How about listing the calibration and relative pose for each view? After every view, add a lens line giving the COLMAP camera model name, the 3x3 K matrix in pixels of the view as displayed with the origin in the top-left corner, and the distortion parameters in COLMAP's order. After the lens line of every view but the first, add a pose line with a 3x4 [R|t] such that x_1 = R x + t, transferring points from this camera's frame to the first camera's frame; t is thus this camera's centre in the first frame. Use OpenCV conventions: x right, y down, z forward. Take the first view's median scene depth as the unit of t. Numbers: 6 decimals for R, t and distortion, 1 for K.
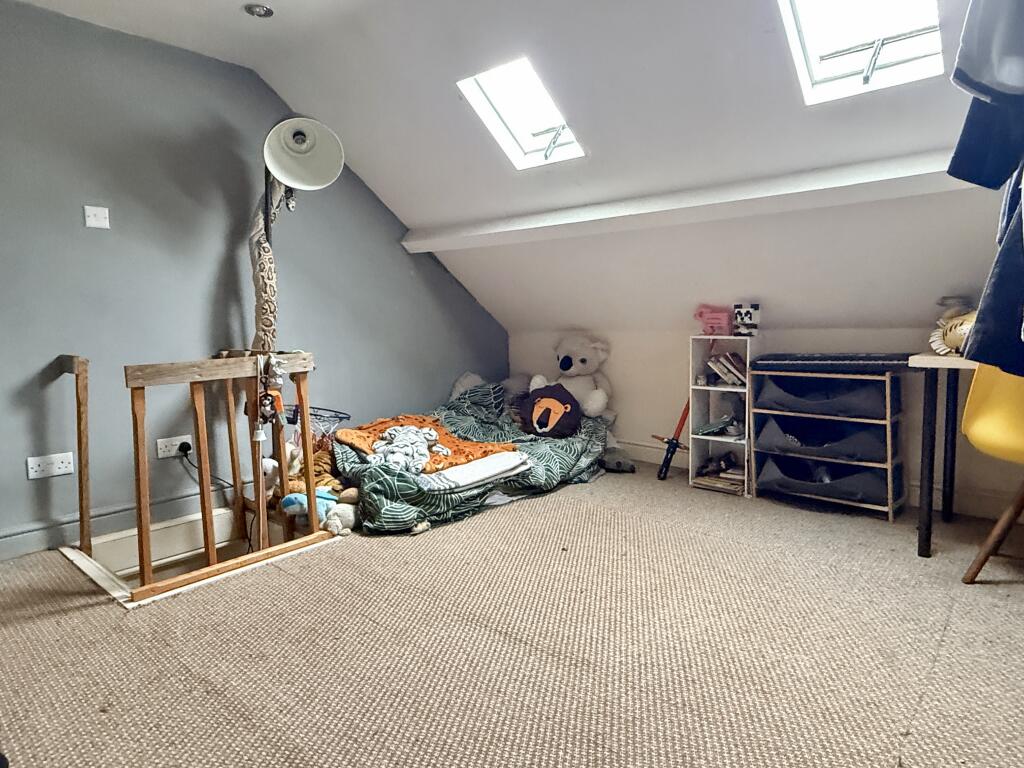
lens RADIAL K [[627.3, 0, 511.6], [0, 627.3, 381.8], [0, 0, 1]] dist [-0.005430, 0.000117]
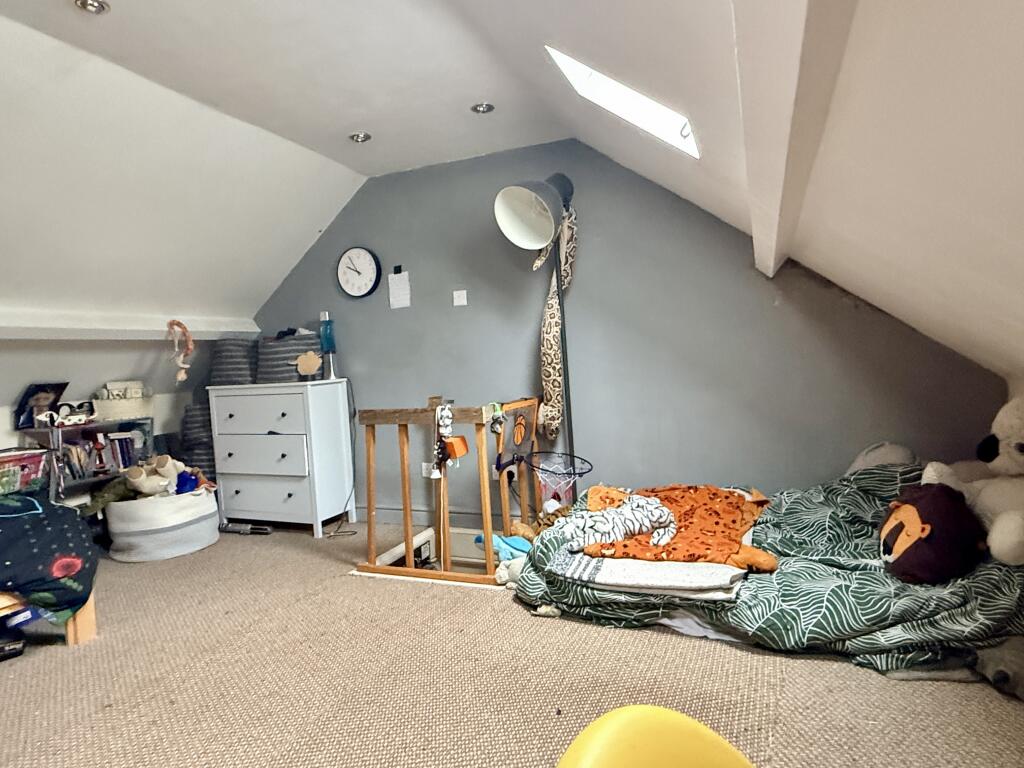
lens RADIAL K [[627.3, 0, 511.8], [0, 627.3, 383.6], [0, 0, 1]] dist [-0.005430, 0.000117]
pose [[0.297750, 0.035204, -0.953994, 0.620443], [-0.056653, 0.998210, 0.019154, -0.094163], [0.952961, 0.048343, 0.299212, 0.618351]]
